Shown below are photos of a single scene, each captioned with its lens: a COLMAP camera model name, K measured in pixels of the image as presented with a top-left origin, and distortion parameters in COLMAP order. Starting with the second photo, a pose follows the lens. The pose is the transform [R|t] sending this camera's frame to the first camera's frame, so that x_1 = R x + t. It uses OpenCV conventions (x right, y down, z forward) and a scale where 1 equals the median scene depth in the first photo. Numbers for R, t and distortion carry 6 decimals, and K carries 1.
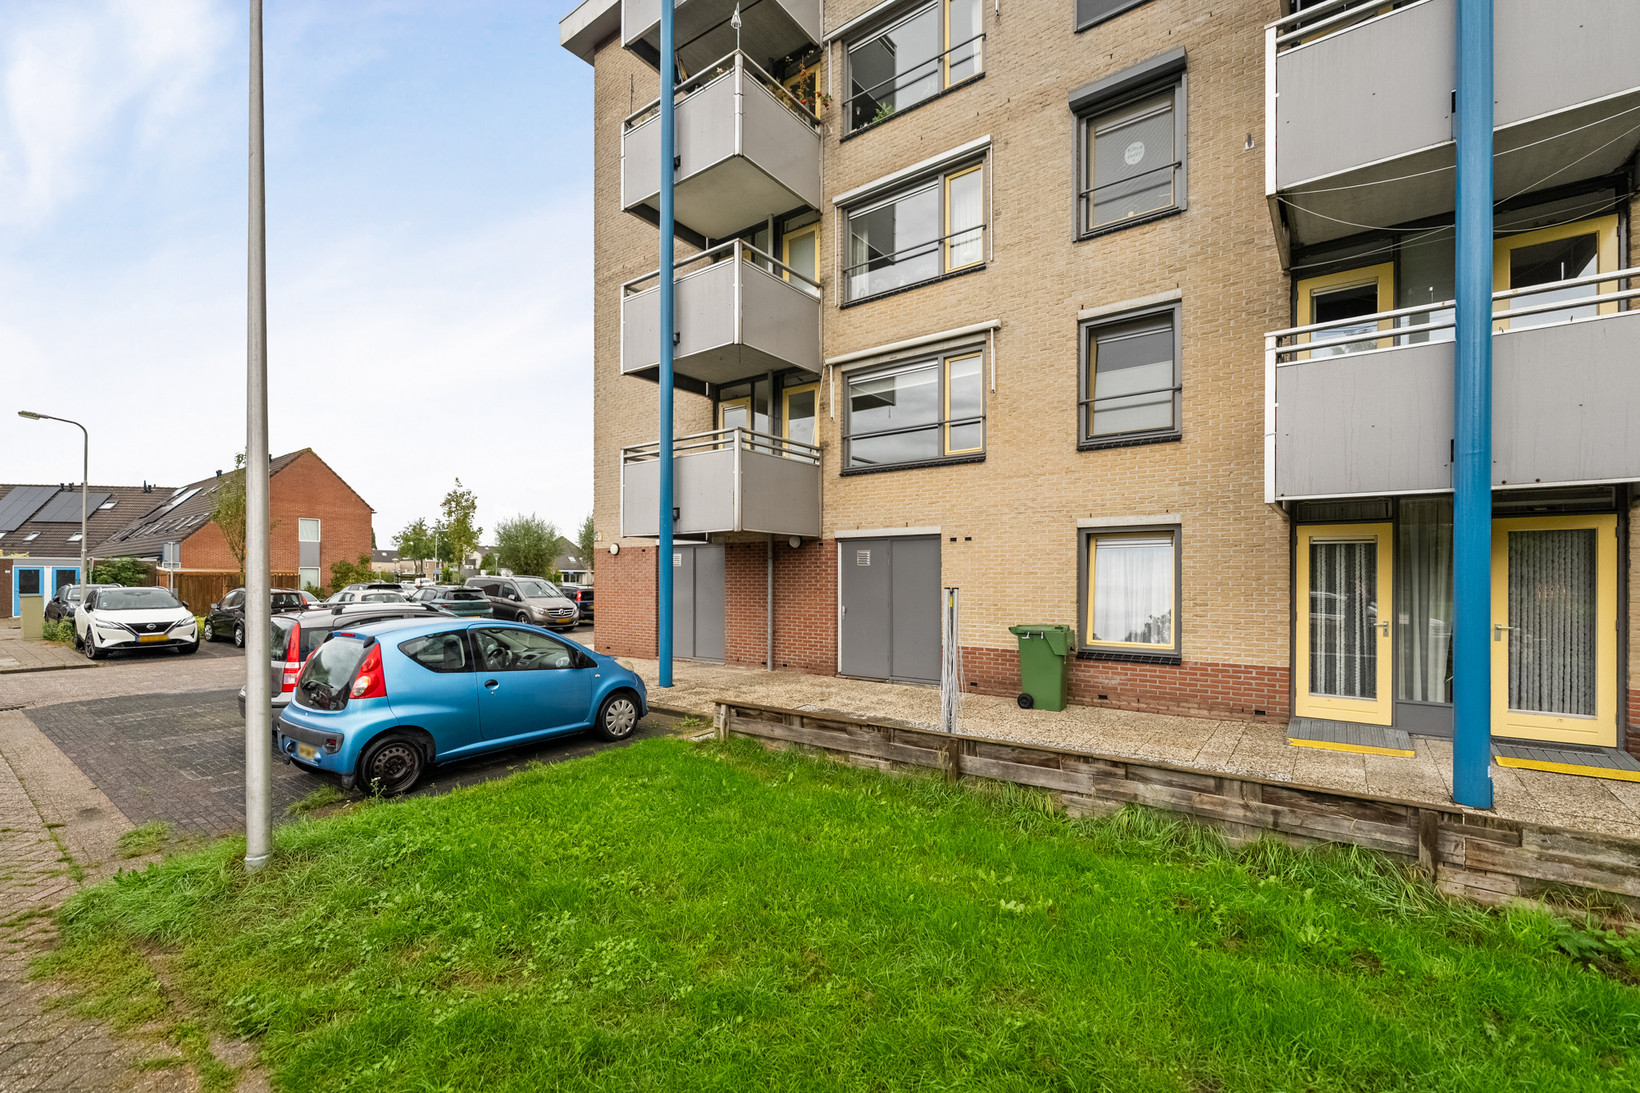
lens RADIAL K [[672.4, 0, 816.1], [0, 672.4, 580.9], [0, 0, 1]] dist [0.001014, -0.000154]
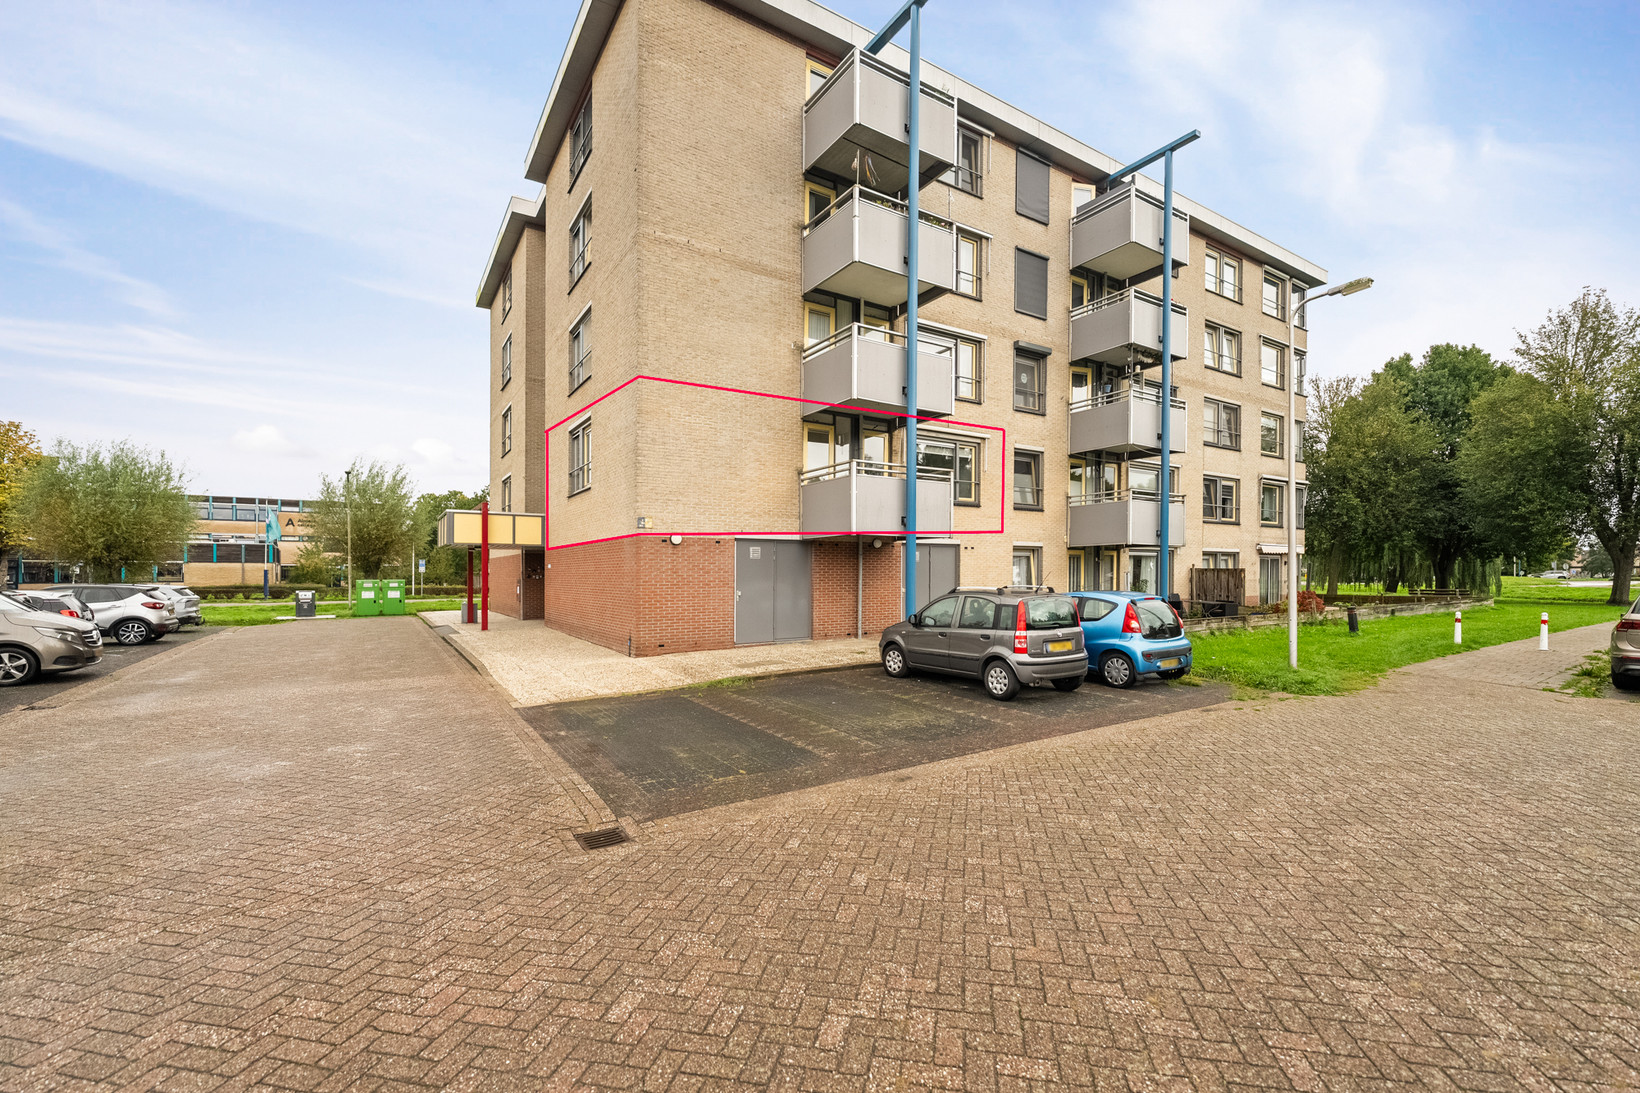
lens RADIAL K [[672.4, 0, 816.1], [0, 672.4, 580.9], [0, 0, 1]] dist [0.001014, -0.000154]
pose [[0.379452, -0.016168, 0.925070, -1.865698], [0.004586, 0.999868, 0.015594, -0.003391], [-0.925200, -0.001675, 0.379476, 0.796822]]
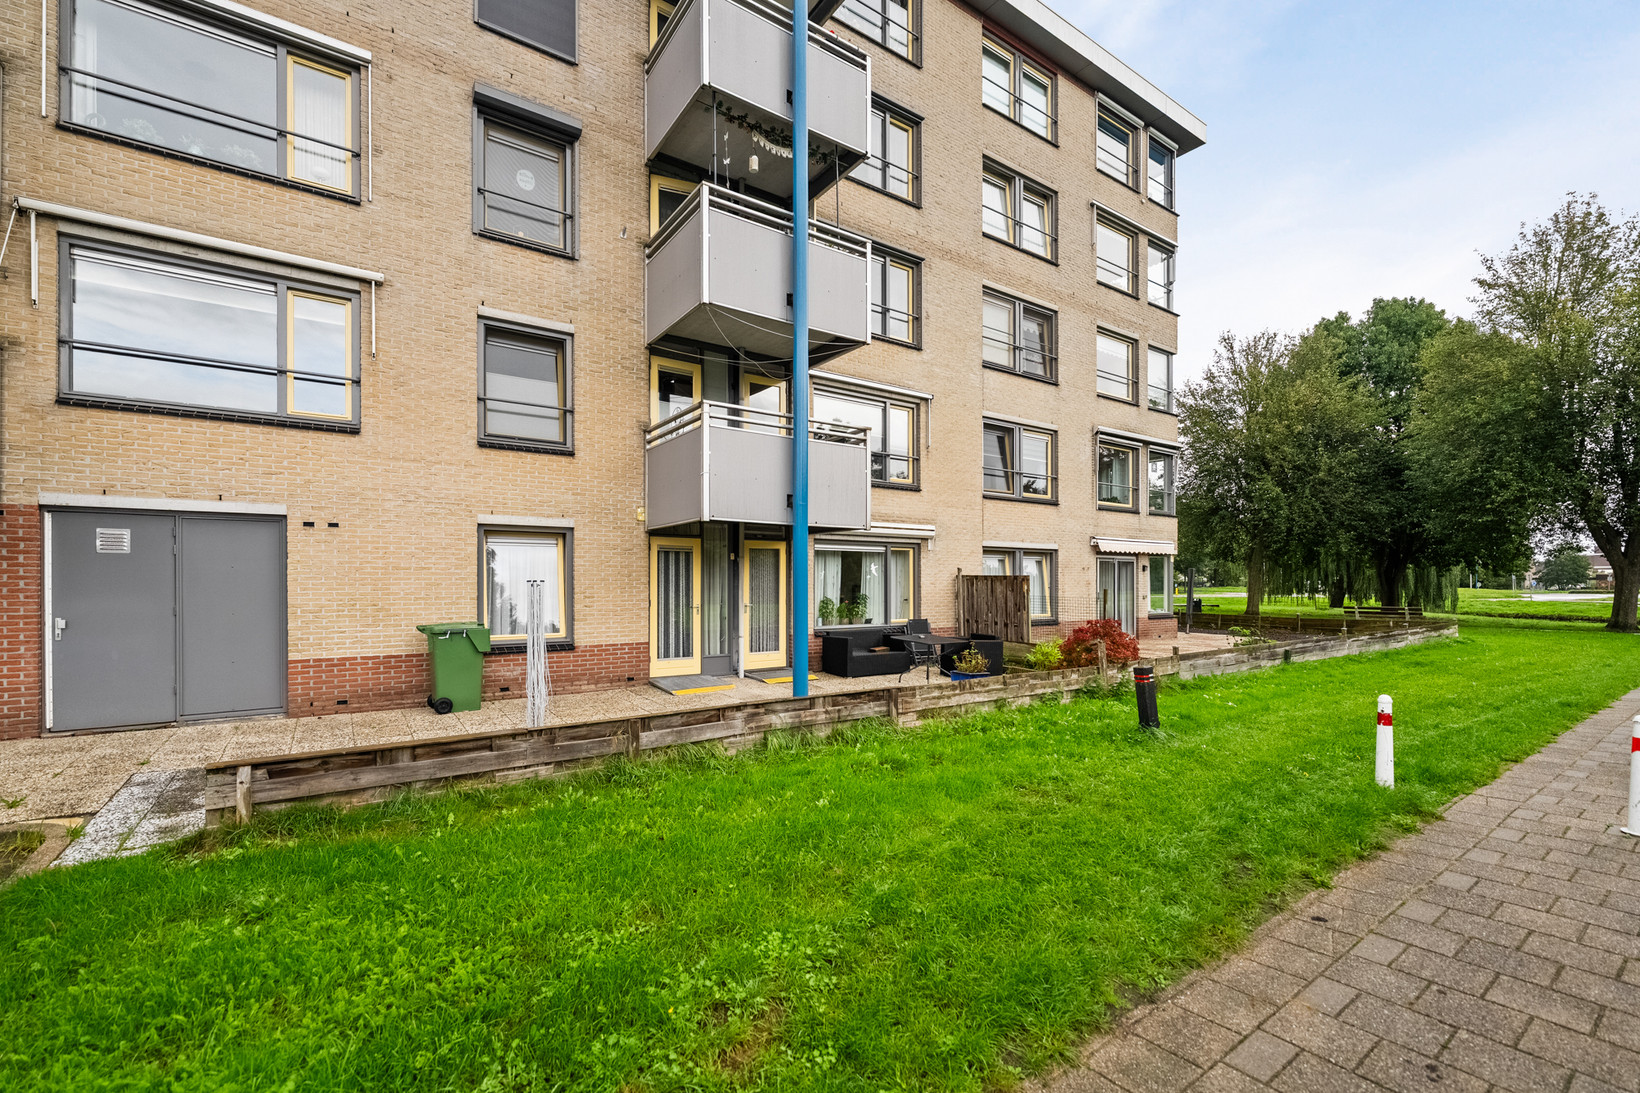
lens RADIAL K [[672.4, 0, 816.1], [0, 672.4, 580.9], [0, 0, 1]] dist [0.001014, -0.000154]
pose [[0.346081, -0.000054, 0.938205, -0.381590], [0.003073, 0.999995, -0.001076, 0.008787], [-0.938200, 0.003256, 0.346079, 0.196116]]
